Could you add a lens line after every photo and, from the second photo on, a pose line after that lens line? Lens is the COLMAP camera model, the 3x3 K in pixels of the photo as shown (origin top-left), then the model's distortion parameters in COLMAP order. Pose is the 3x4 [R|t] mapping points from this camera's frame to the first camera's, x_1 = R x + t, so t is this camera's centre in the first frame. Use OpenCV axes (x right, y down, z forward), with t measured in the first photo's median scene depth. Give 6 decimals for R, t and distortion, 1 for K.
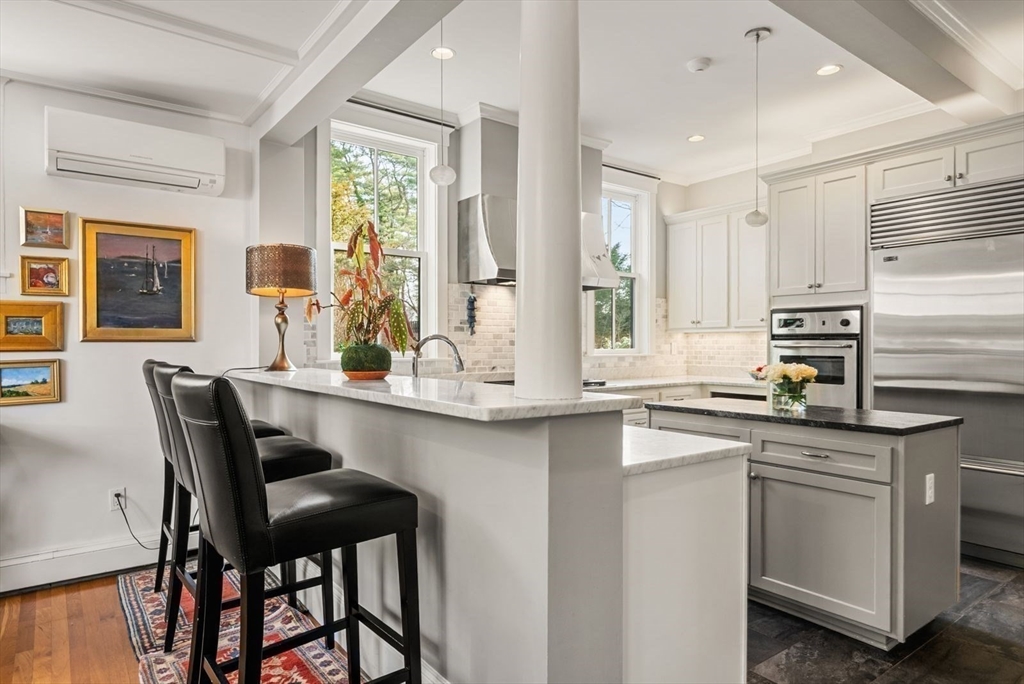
lens RADIAL K [[608.8, 0, 511.5], [0, 608.8, 343.4], [0, 0, 1]] dist [-0.000398, -0.002915]
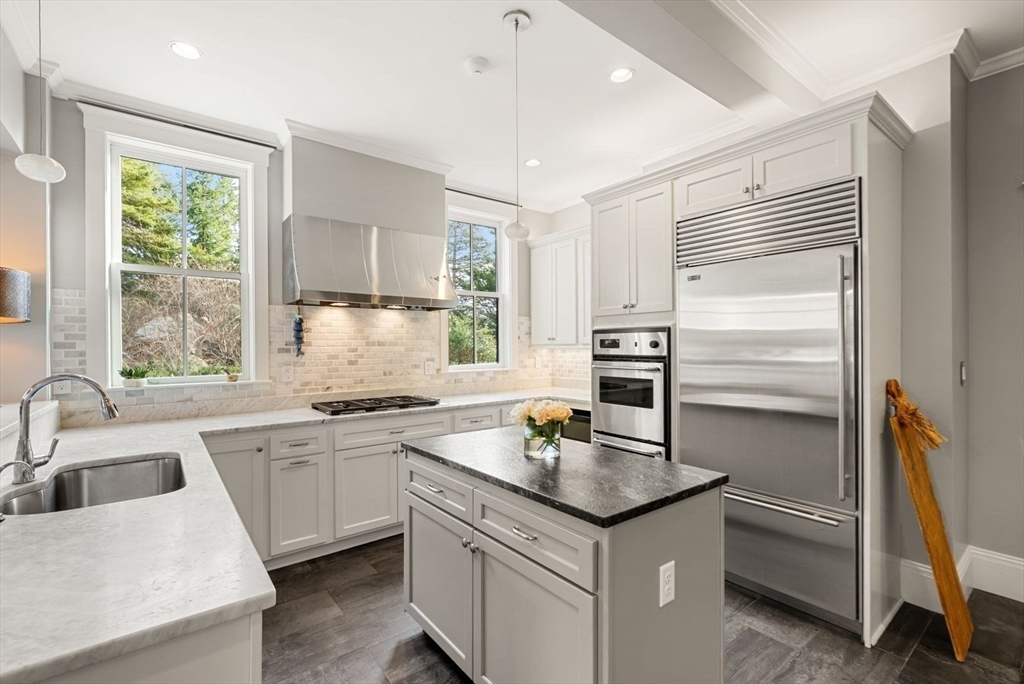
lens RADIAL K [[456.8, 0, 512.9], [0, 456.8, 344.1], [0, 0, 1]] dist [-0.003437, 0.000043]
pose [[0.999798, -0.006319, 0.019072, 0.297416], [0.006355, 0.999978, -0.001819, -0.033411], [-0.019060, 0.001940, 0.999816, 0.268578]]
